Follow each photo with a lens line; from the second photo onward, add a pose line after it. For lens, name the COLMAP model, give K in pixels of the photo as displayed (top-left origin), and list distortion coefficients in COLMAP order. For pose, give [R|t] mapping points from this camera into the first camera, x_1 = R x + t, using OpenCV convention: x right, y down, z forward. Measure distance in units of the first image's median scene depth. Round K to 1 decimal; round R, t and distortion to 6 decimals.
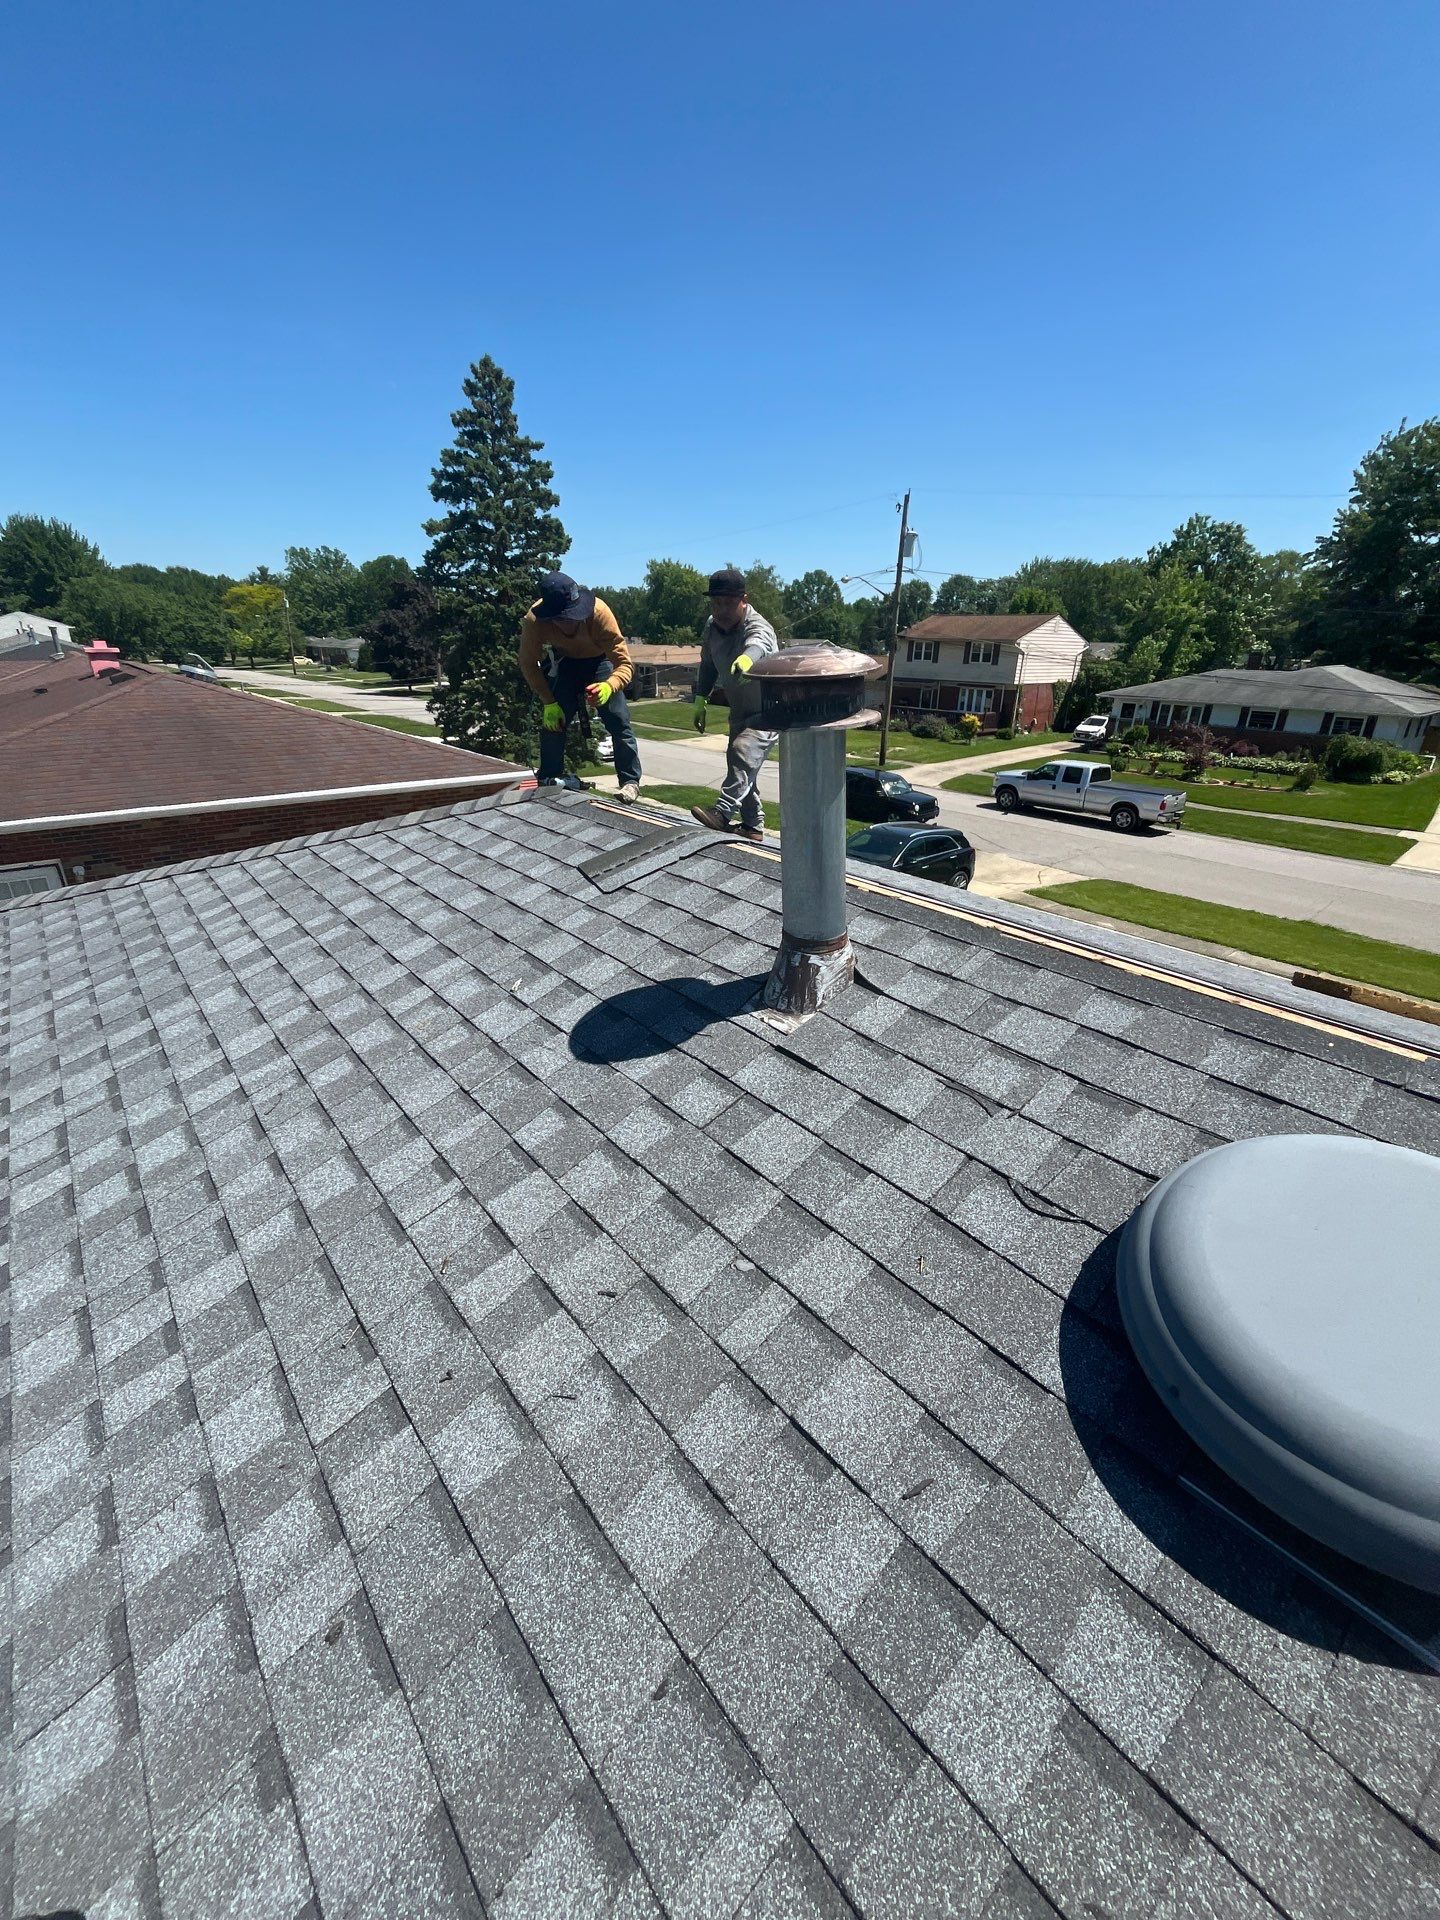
lens RADIAL K [[787.0, 0, 716.0], [0, 787.0, 952.5], [0, 0, 1]] dist [0.004646, -0.000618]
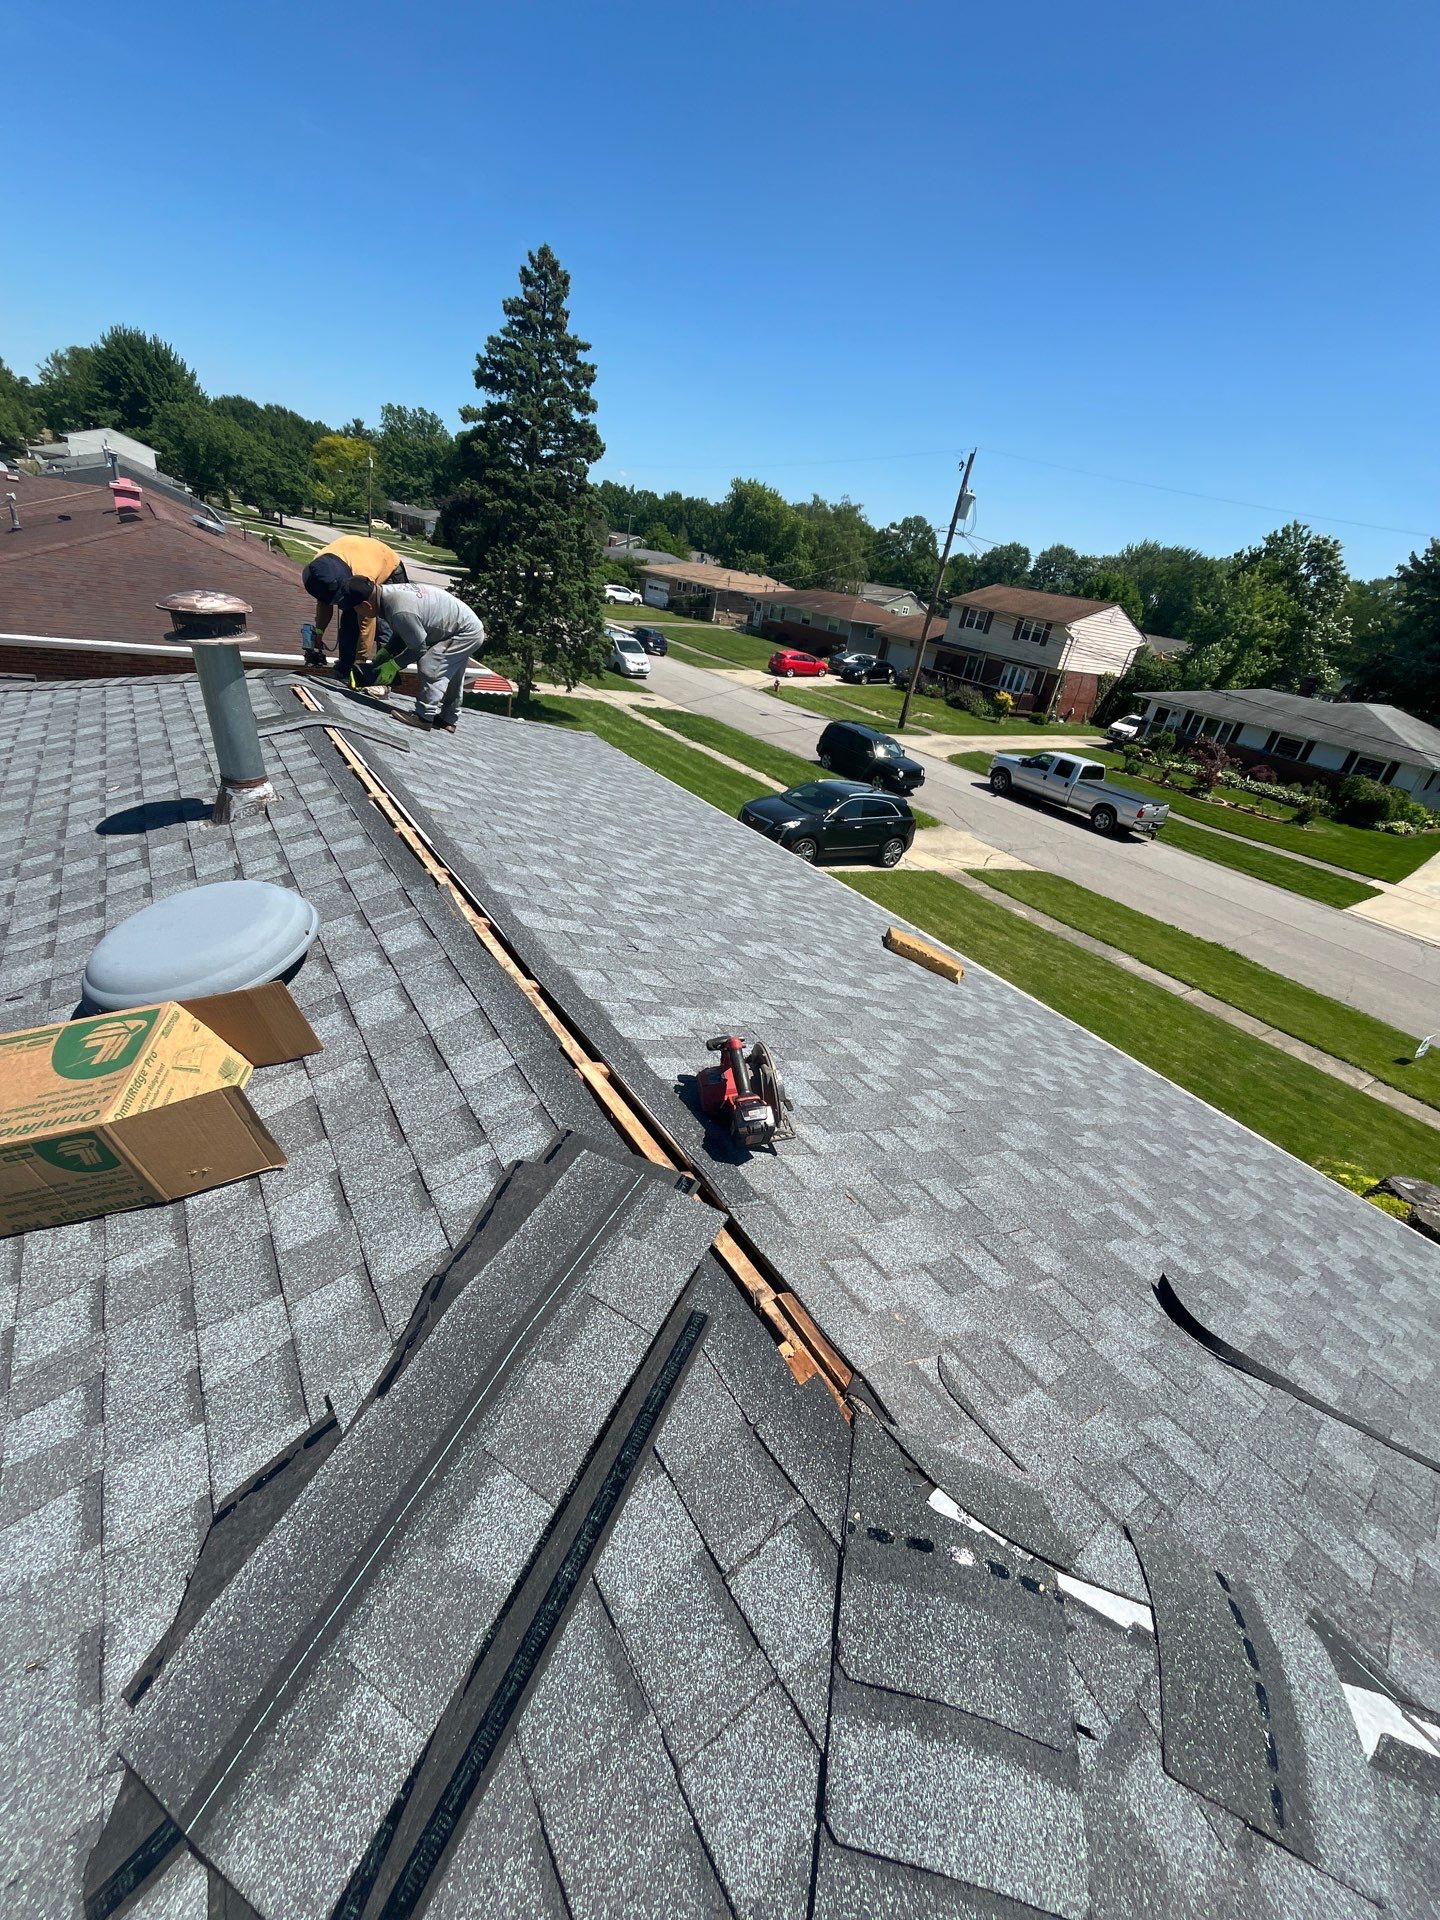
lens RADIAL K [[787.0, 0, 716.0], [0, 787.0, 952.5], [0, 0, 1]] dist [0.004646, -0.000618]
pose [[0.983227, 0.179837, -0.030373, 0.060810], [-0.176859, 0.980809, 0.082070, 0.001209], [0.044550, -0.075321, 0.996164, -0.029157]]
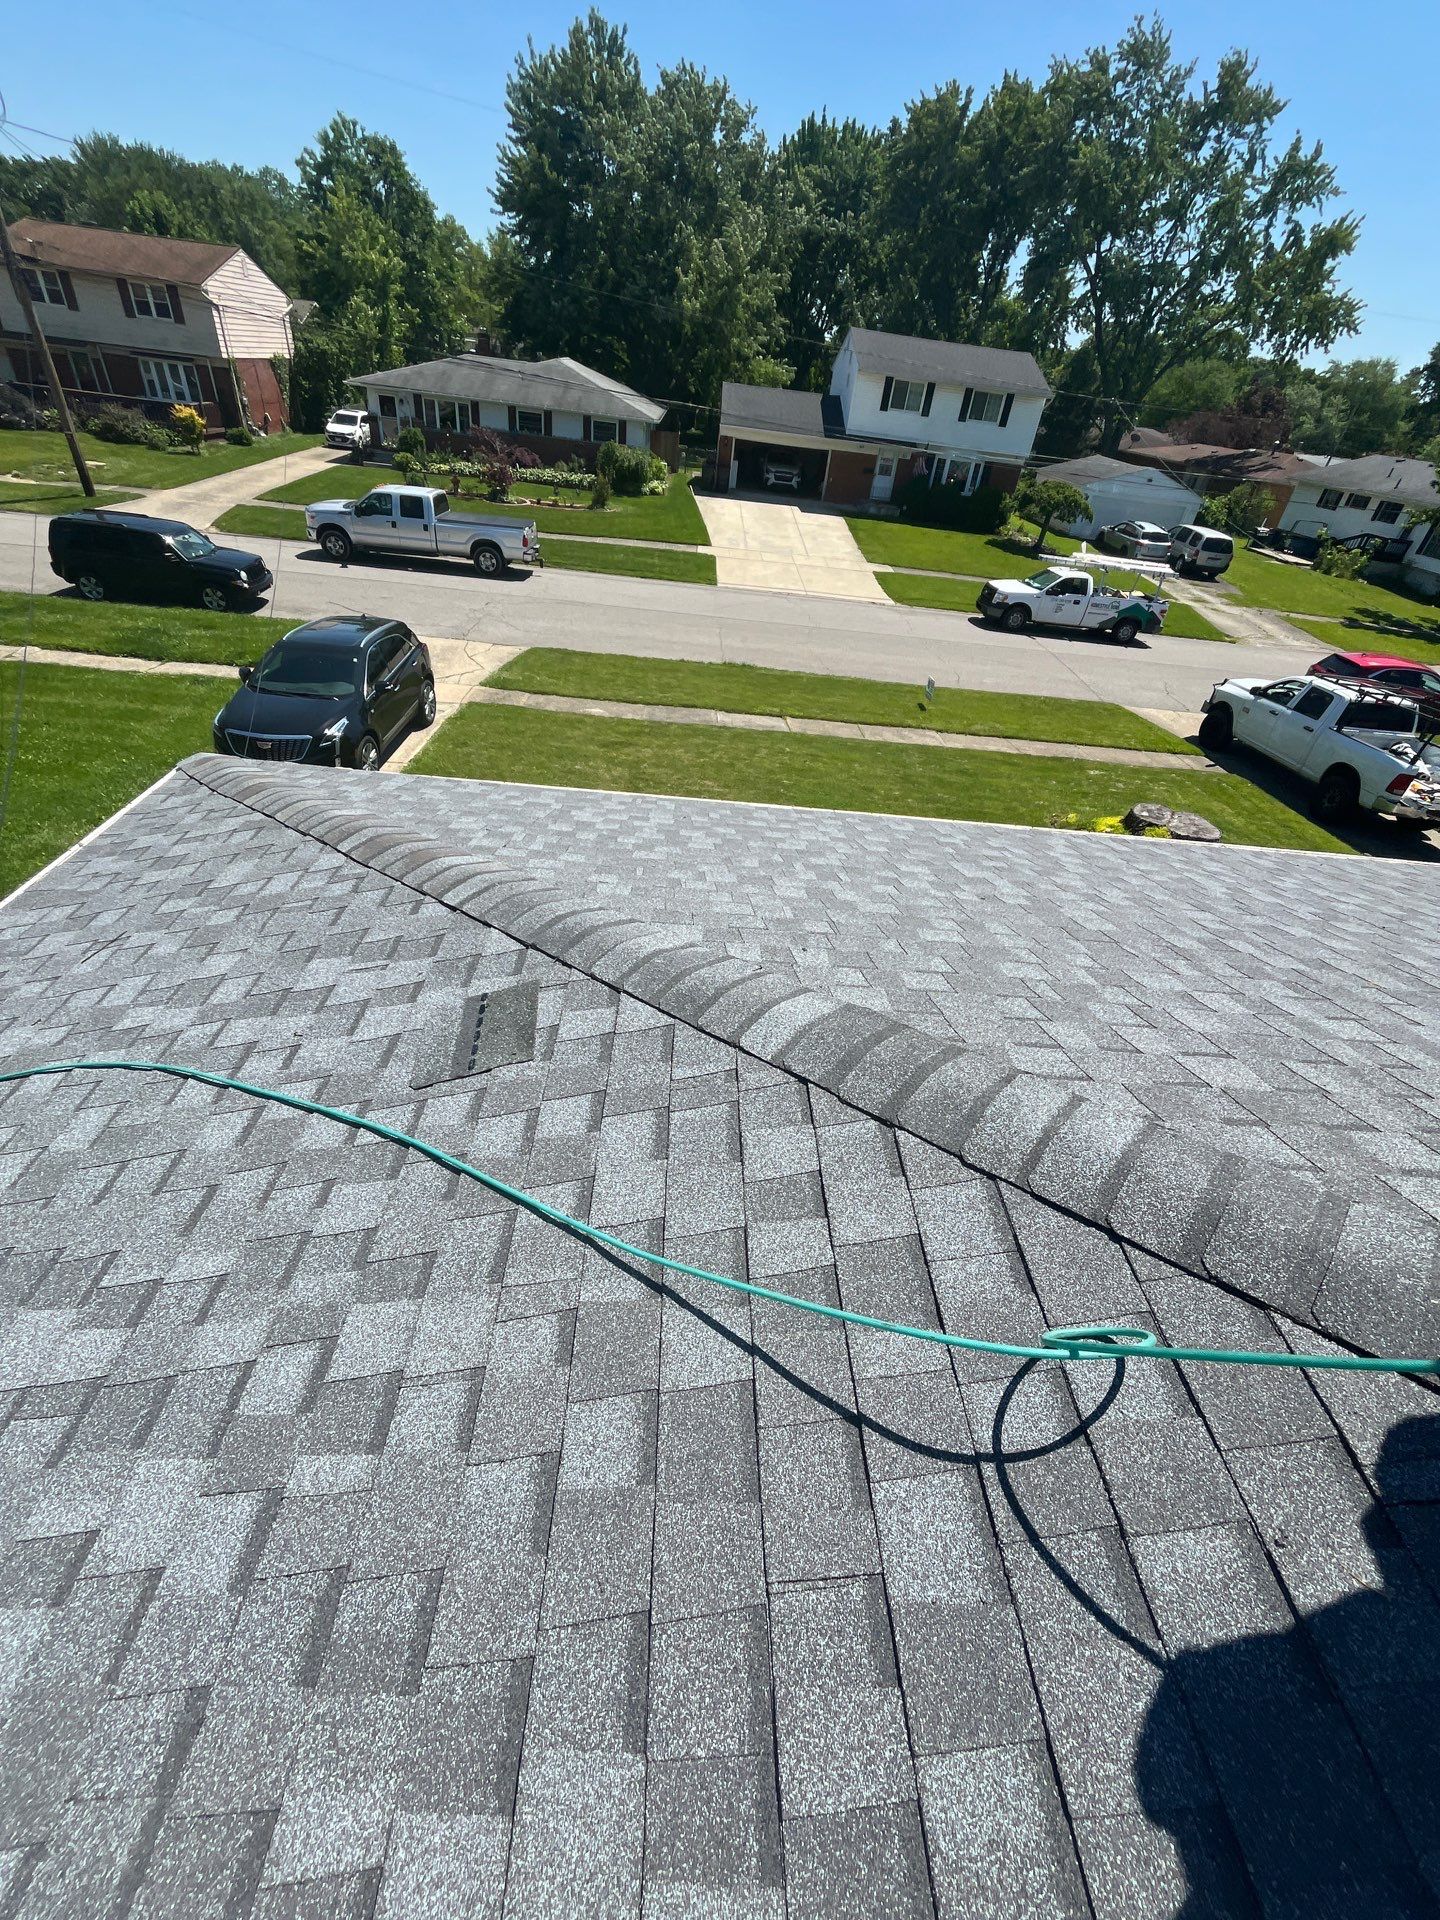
lens RADIAL K [[787.0, 0, 716.0], [0, 787.0, 952.5], [0, 0, 1]] dist [0.004646, -0.000618]
pose [[0.632195, -0.427955, 0.645897, -0.049222], [0.200345, 0.895561, 0.397281, -0.051741], [-0.748459, -0.121757, 0.651908, 0.125894]]
